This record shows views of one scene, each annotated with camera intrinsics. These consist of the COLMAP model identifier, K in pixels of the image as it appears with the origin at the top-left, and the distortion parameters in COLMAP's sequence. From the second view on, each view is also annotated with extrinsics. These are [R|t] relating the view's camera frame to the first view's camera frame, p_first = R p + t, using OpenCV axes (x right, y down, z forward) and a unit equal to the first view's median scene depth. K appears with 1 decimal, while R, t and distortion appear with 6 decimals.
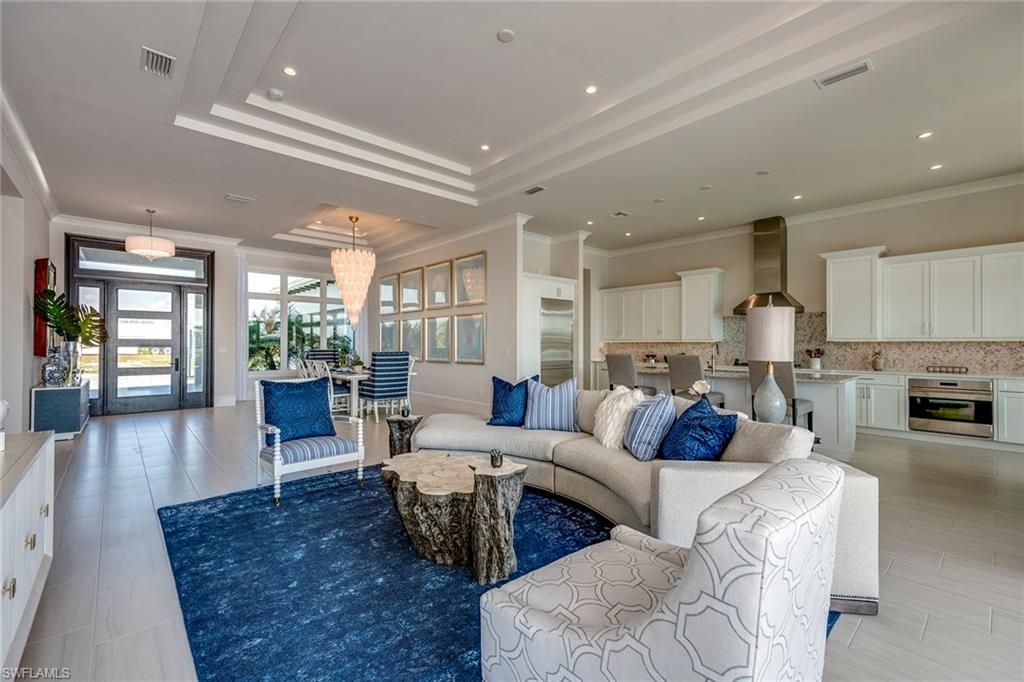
lens RADIAL K [[451.2, 0, 508.1], [0, 451.2, 341.2], [0, 0, 1]] dist [0.013180, 0.000012]
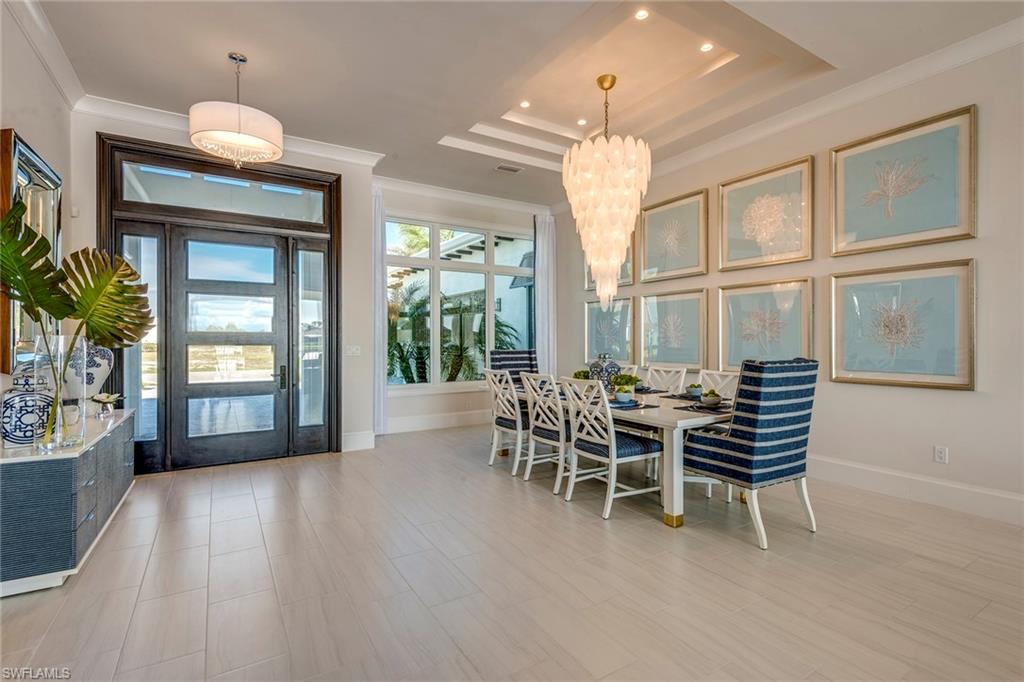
lens RADIAL K [[479.8, 0, 507.9], [0, 479.8, 343.9], [0, 0, 1]] dist [0.001311, -0.000068]
pose [[0.984738, -0.000924, -0.174040, -0.381685], [0.003393, 0.999898, 0.013892, 0.003116], [0.174009, -0.014270, 0.984641, 0.503524]]
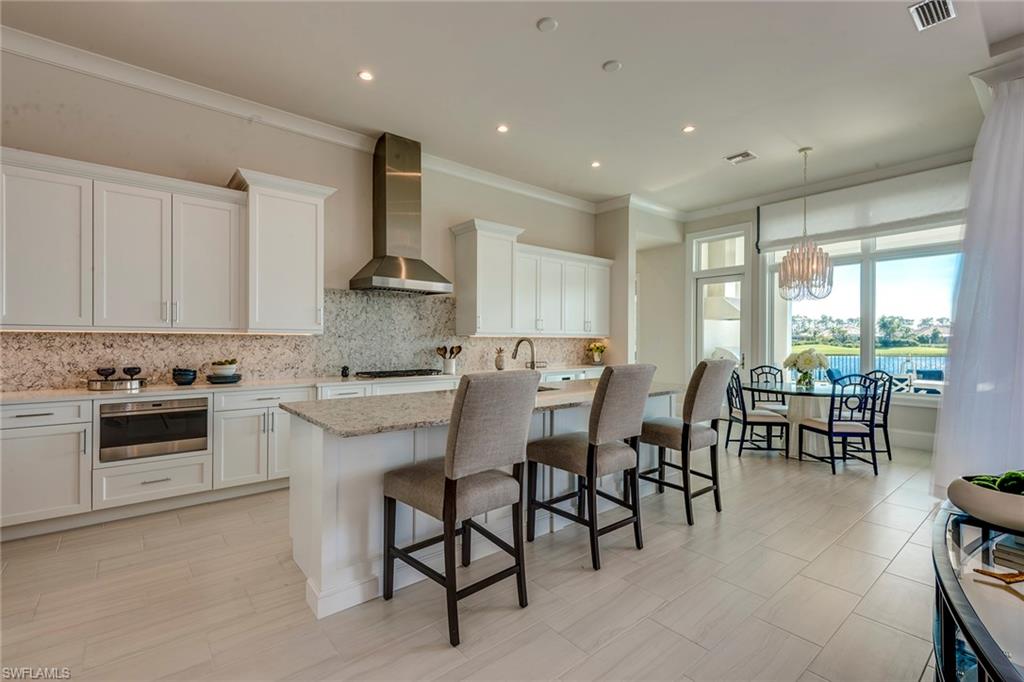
lens RADIAL K [[447.1, 0, 512.0], [0, 447.1, 341.0], [0, 0, 1]] dist [-0.000566, -0.000122]
pose [[0.033143, -0.003608, 0.999444, -0.037016], [-0.010362, 0.999938, 0.003953, 0.003988], [-0.999397, -0.010487, 0.033104, 0.771628]]
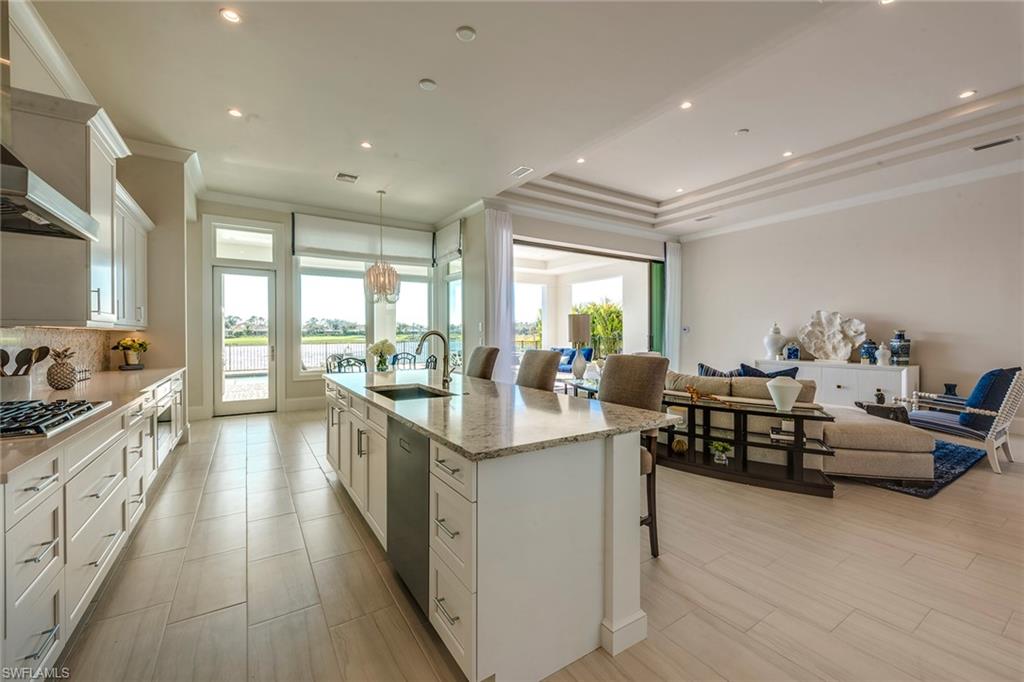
lens RADIAL K [[400.9, 0, 514.8], [0, 400.9, 333.3], [0, 0, 1]] dist [-0.000113, -0.000016]
pose [[-0.992228, 0.000374, 0.124431, 0.246258], [-0.000532, 0.999974, -0.007240, 0.007010], [-0.124430, -0.007250, -0.992202, 1.095008]]
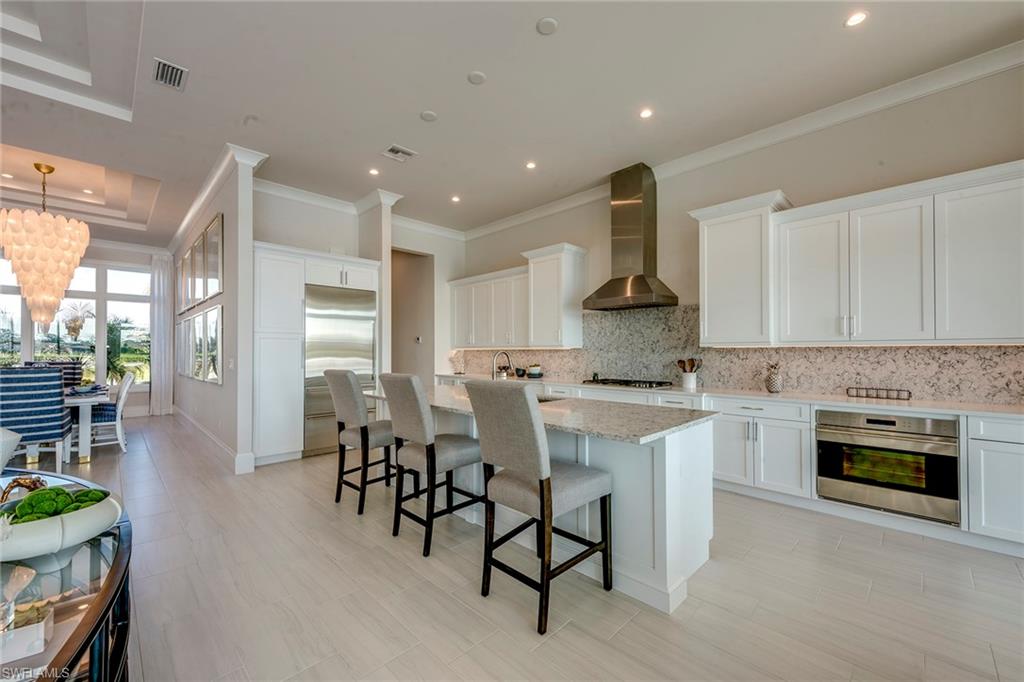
lens RADIAL K [[425.6, 0, 507.9], [0, 425.6, 347.2], [0, 0, 1]] dist [0.016836, -0.000049]
pose [[0.998699, -0.003049, 0.050900, 0.331655], [0.003295, 0.999983, -0.004739, 0.001743], [-0.050885, 0.004901, 0.998693, 0.340601]]
